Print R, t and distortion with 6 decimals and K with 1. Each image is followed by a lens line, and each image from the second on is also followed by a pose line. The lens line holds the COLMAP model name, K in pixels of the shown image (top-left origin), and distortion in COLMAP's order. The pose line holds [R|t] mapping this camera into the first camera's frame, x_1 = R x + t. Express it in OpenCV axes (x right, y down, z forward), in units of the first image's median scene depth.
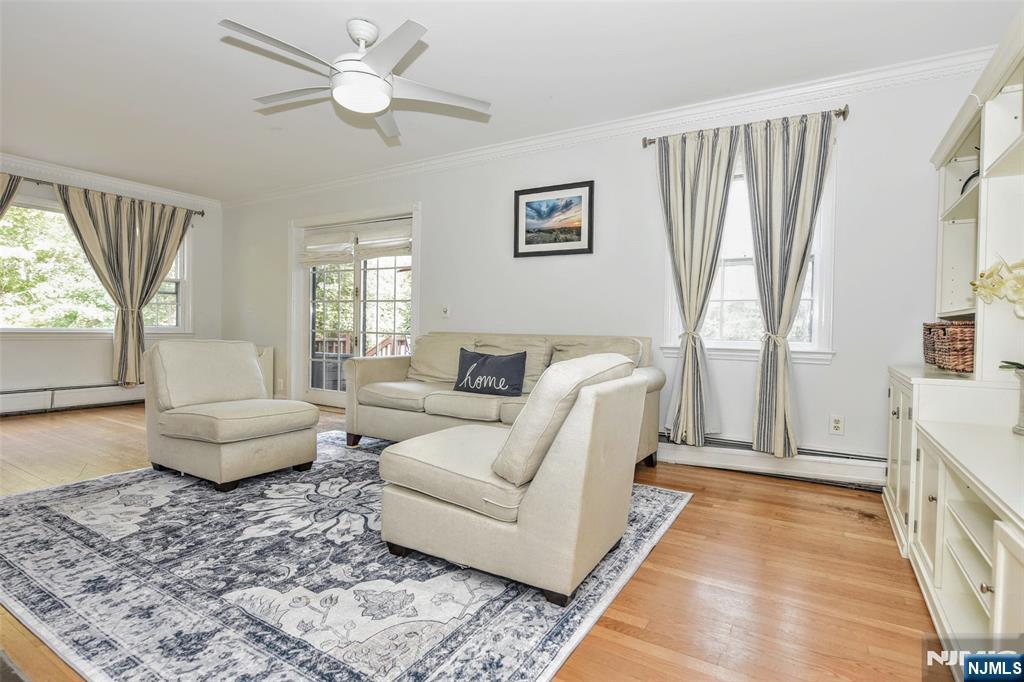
lens RADIAL K [[514.4, 0, 513.3], [0, 514.4, 327.8], [0, 0, 1]] dist [0.002182, 0.000618]
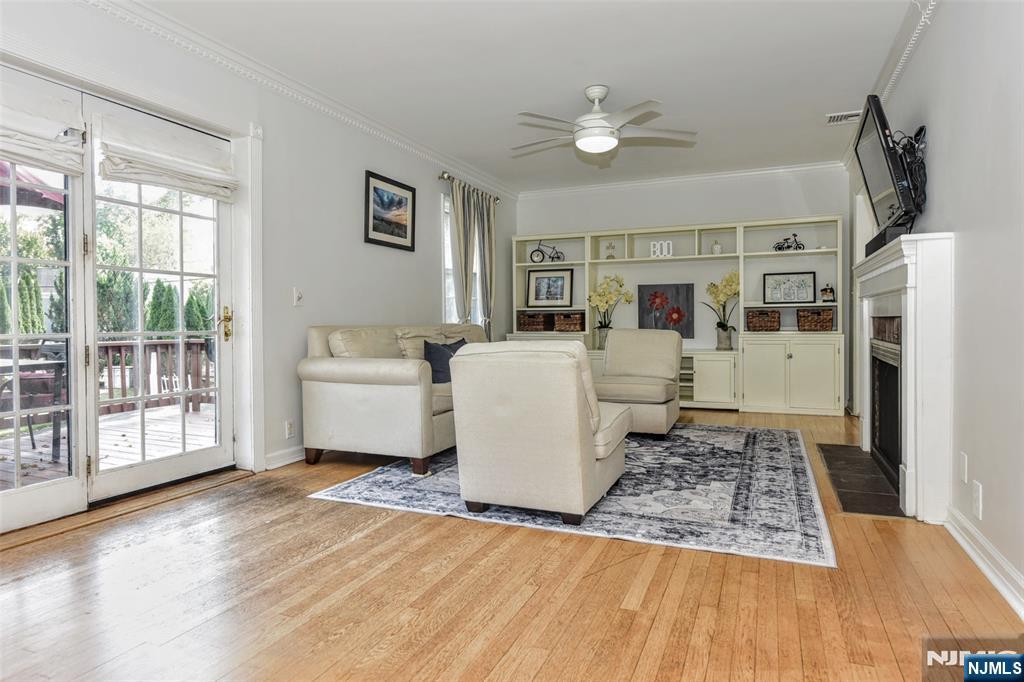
lens RADIAL K [[585.9, 0, 512.0], [0, 585.9, 341.0], [0, 0, 1]] dist [-0.000008, 0.000181]
pose [[-0.128487, -0.056932, 0.990076, -1.152608], [0.006951, 0.998275, 0.058306, -0.020905], [-0.991687, 0.014374, -0.127869, 0.933356]]
